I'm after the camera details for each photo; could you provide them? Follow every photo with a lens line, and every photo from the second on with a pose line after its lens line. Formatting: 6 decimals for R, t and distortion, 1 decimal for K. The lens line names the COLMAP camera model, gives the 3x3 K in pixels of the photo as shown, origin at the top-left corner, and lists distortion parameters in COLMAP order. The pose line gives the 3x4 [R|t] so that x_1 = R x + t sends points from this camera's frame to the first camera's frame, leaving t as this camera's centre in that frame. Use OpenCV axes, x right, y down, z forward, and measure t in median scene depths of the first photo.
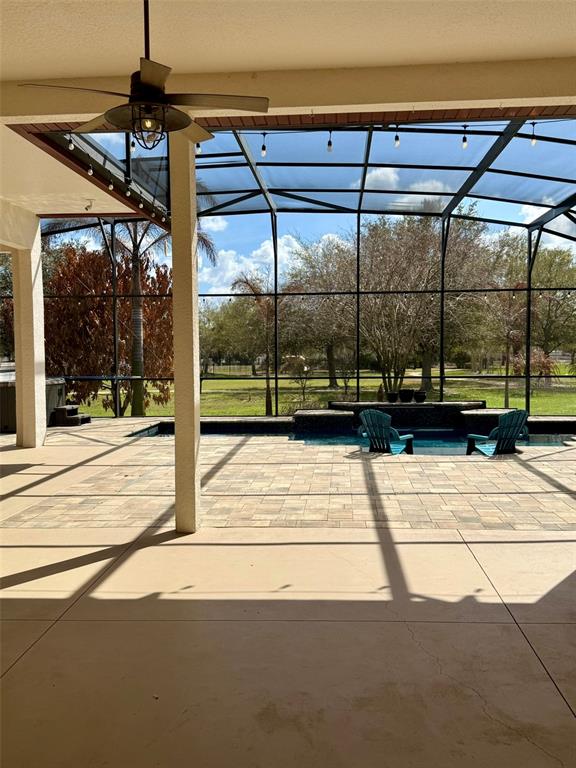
lens RADIAL K [[740.9, 0, 288.0], [0, 740.9, 384.0], [0, 0, 1]] dist [0.078426, -0.000546]
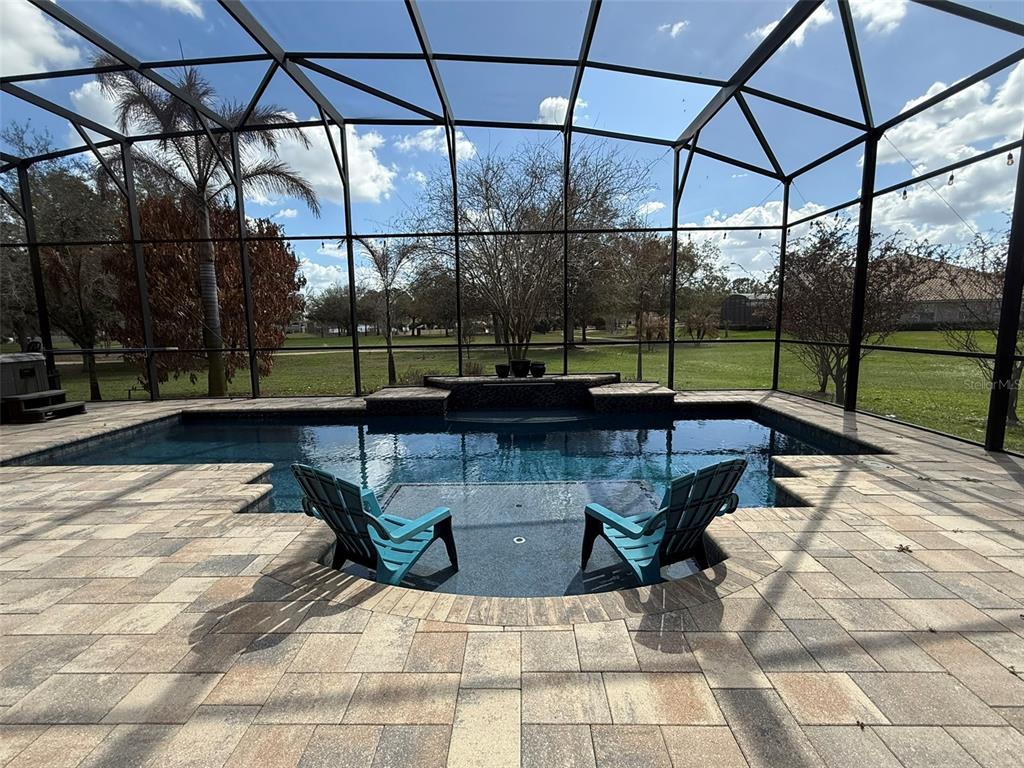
lens RADIAL K [[477.7, 0, 512.0], [0, 477.7, 384.0], [0, 0, 1]] dist [0.000490, 0.000049]
pose [[0.998844, -0.014575, 0.045811, 0.126409], [0.010349, 0.995781, 0.091173, -0.014285], [-0.046947, -0.090593, 0.994781, 0.496517]]
